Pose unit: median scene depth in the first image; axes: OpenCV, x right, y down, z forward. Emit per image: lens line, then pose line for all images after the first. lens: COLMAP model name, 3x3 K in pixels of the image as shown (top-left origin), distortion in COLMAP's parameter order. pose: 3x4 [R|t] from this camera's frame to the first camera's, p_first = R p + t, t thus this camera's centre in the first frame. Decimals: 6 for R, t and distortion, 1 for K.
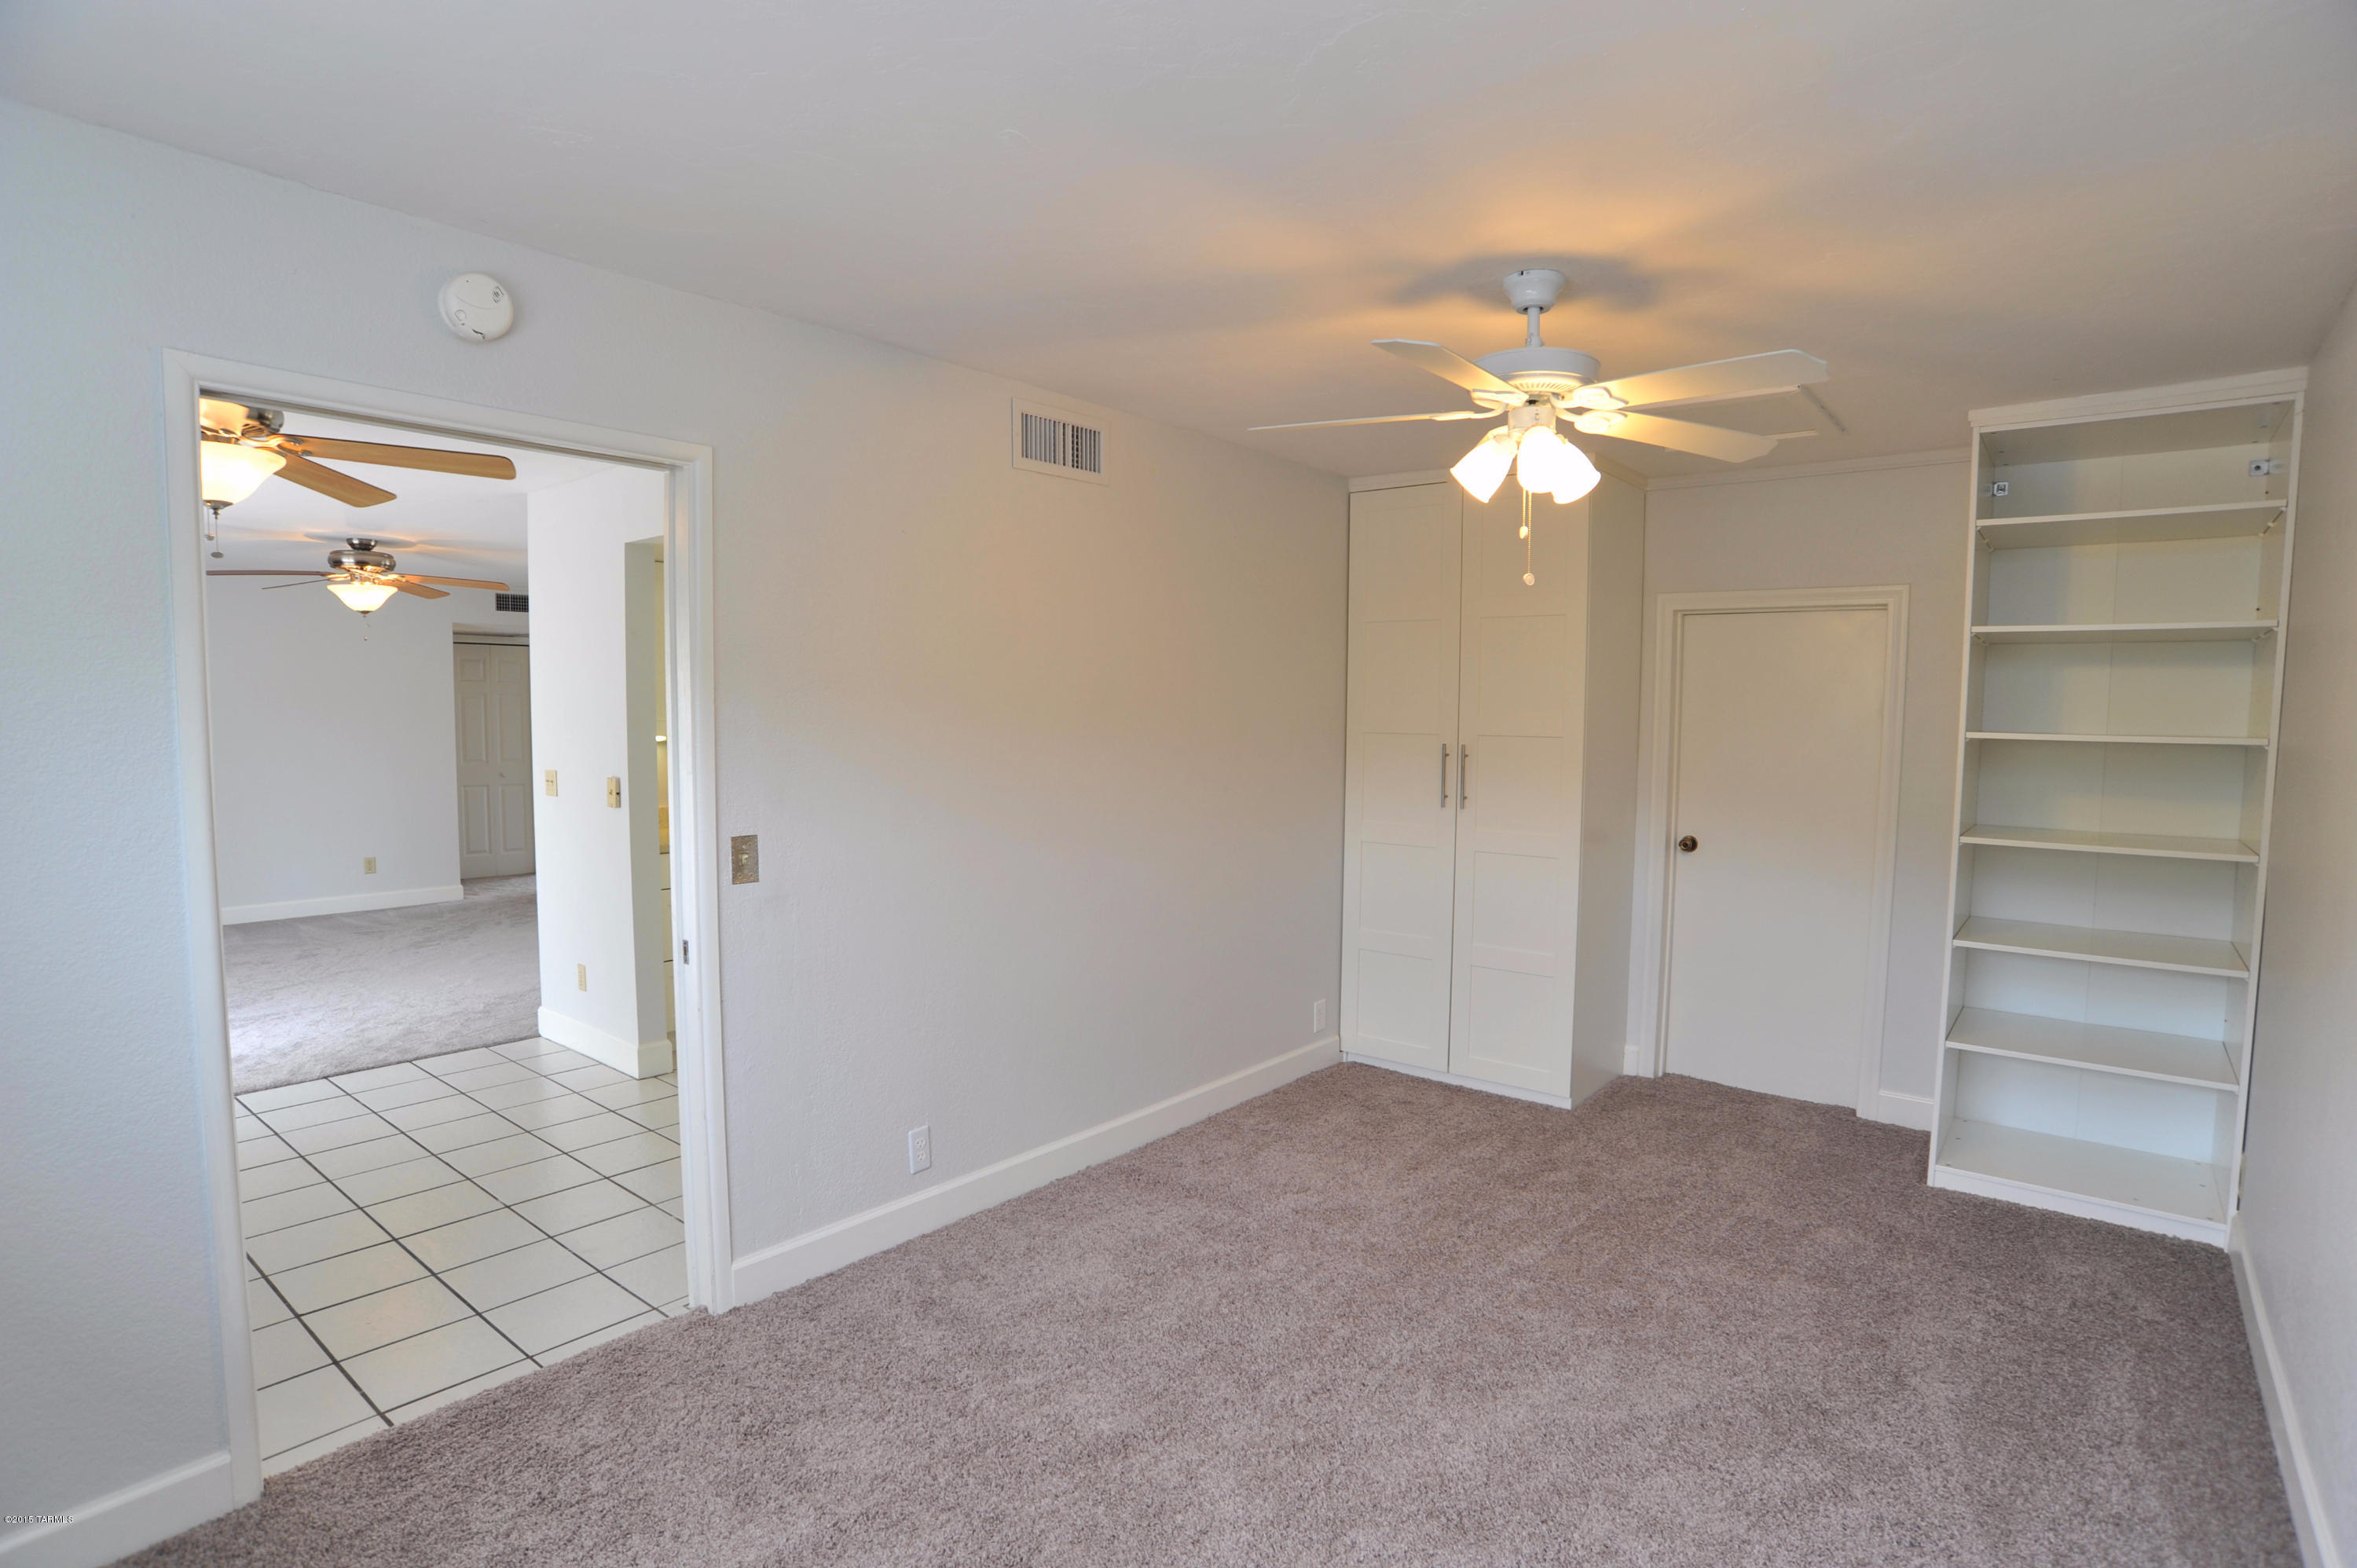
lens RADIAL K [[1190.1, 0, 1183.3], [0, 1190.1, 798.5], [0, 0, 1]] dist [-0.105873, 0.049284]
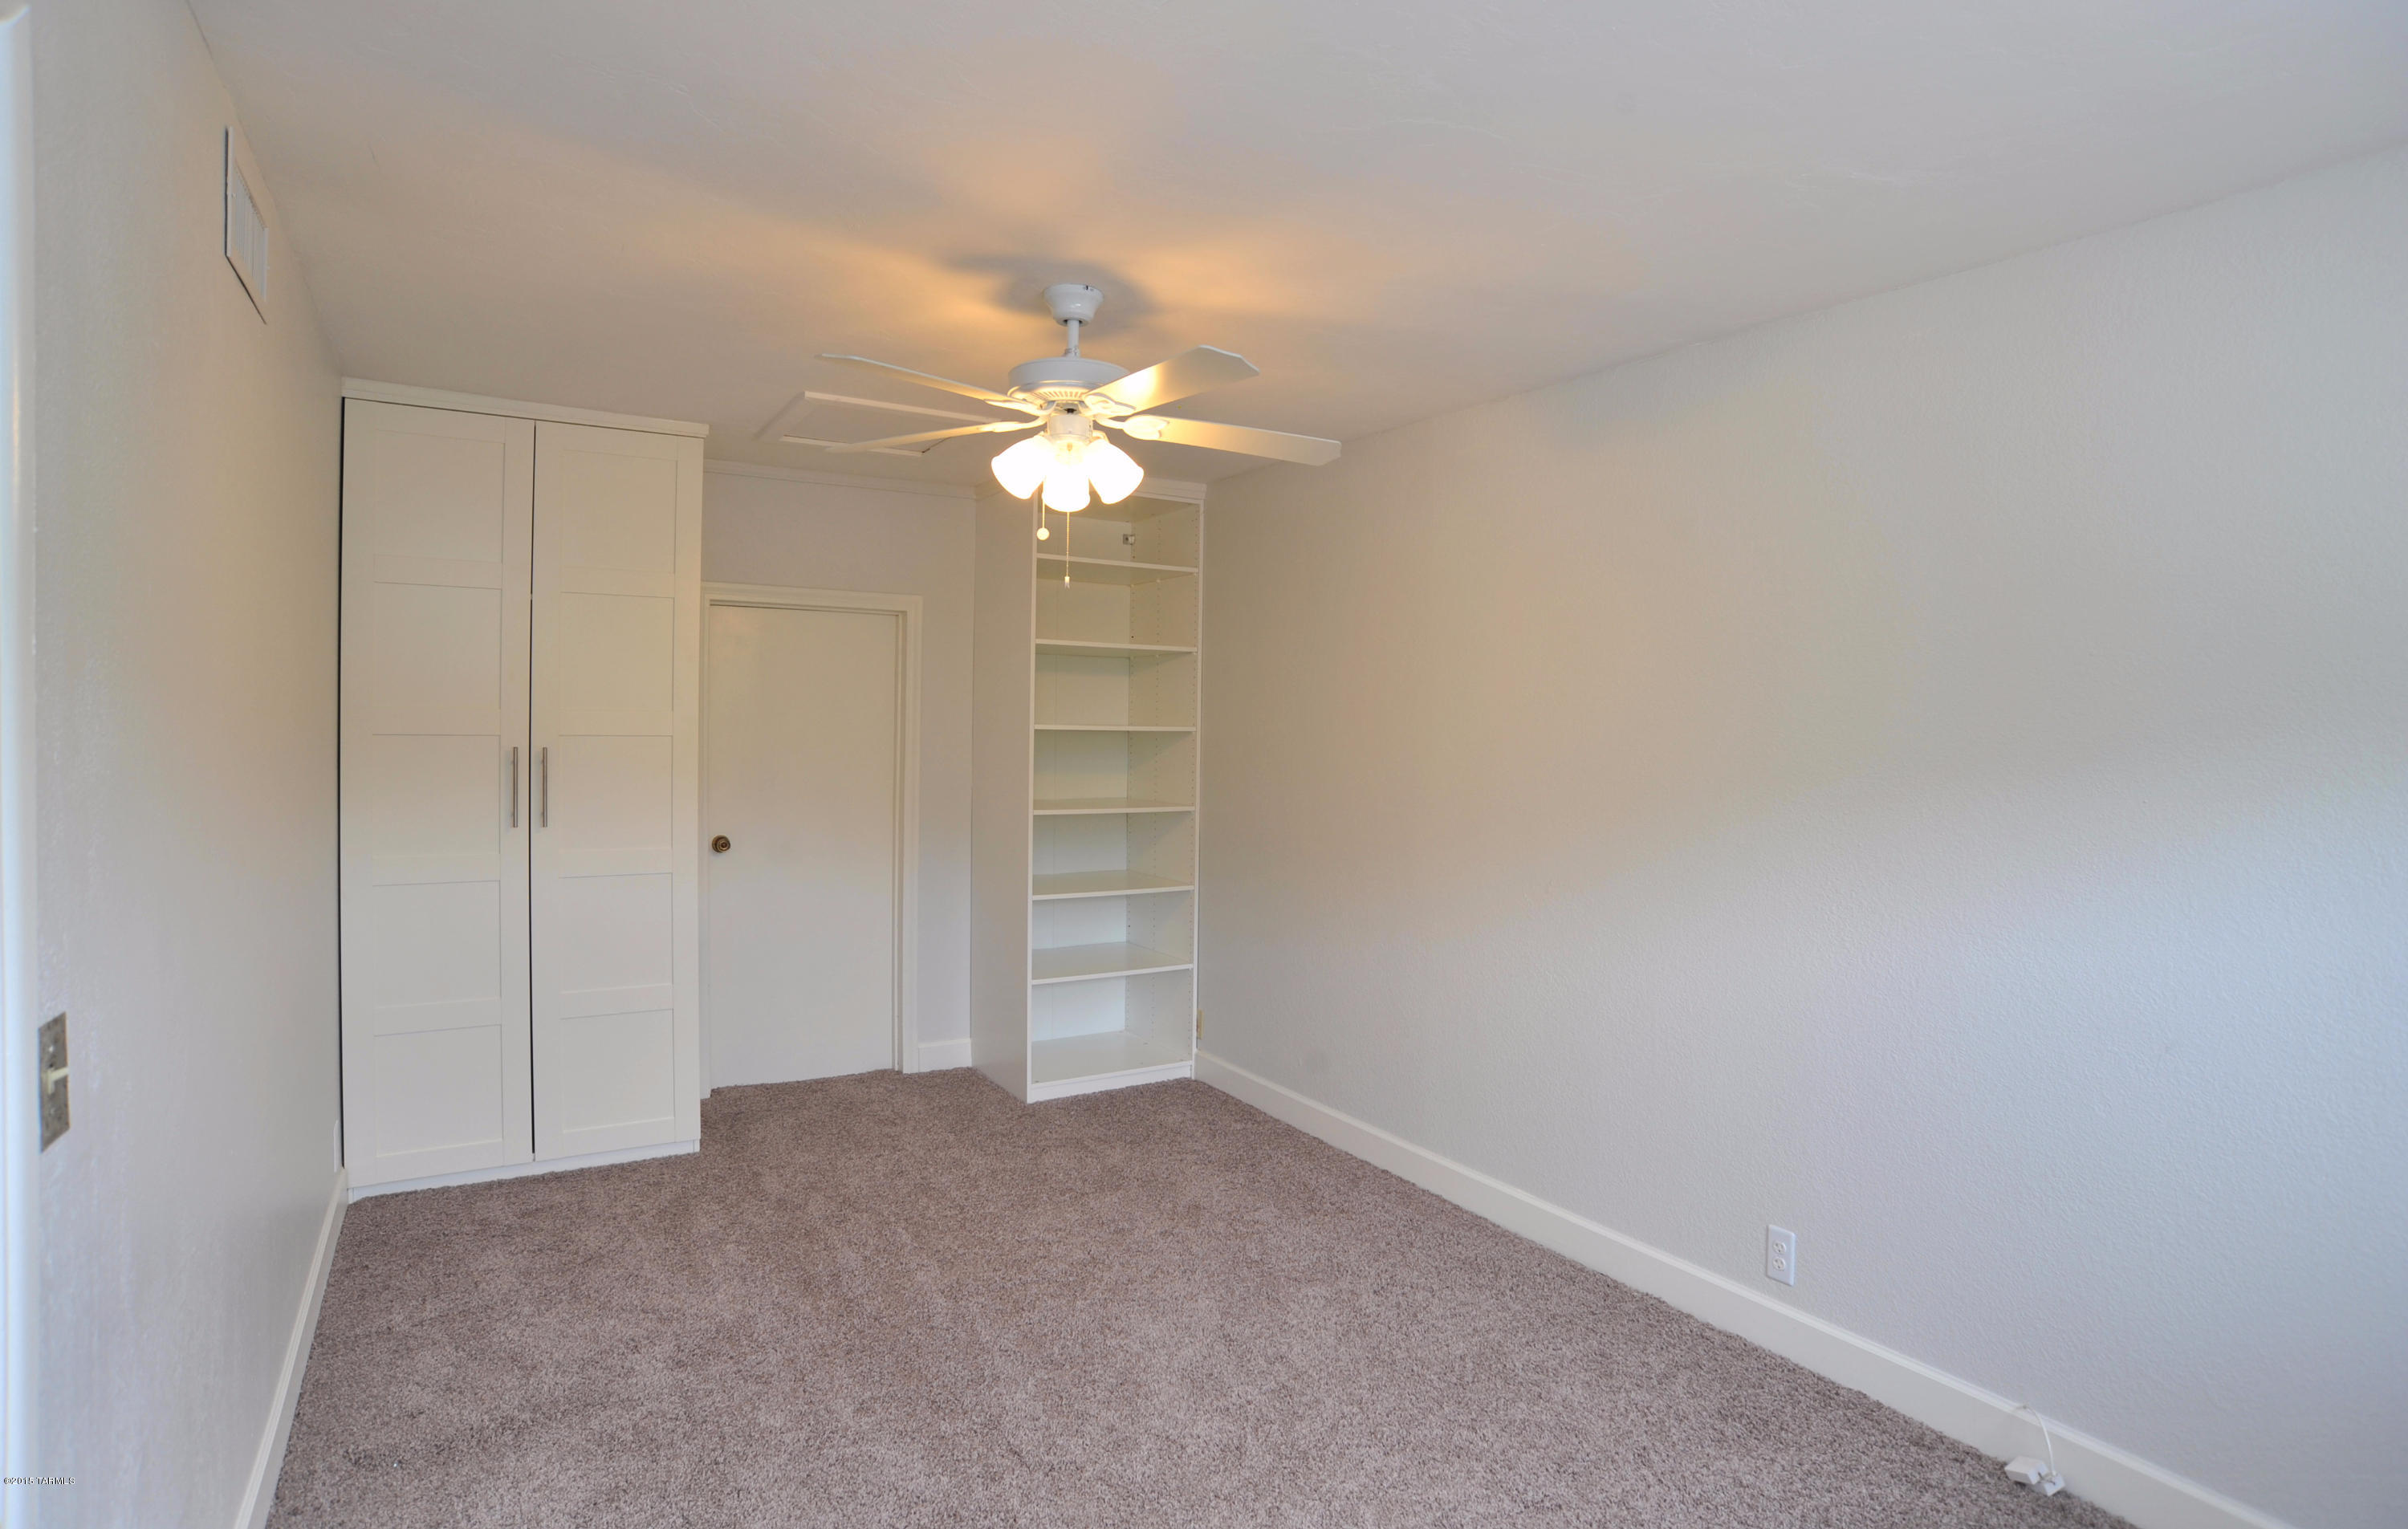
lens RADIAL K [[1209.9, 0, 1204.0], [0, 1209.9, 764.5], [0, 0, 1]] dist [-0.028242, 0.000653]
pose [[0.348734, -0.039866, 0.936374, -0.451559], [0.055966, 0.998198, 0.021655, -0.032510], [-0.935549, 0.044853, 0.350336, 0.360122]]
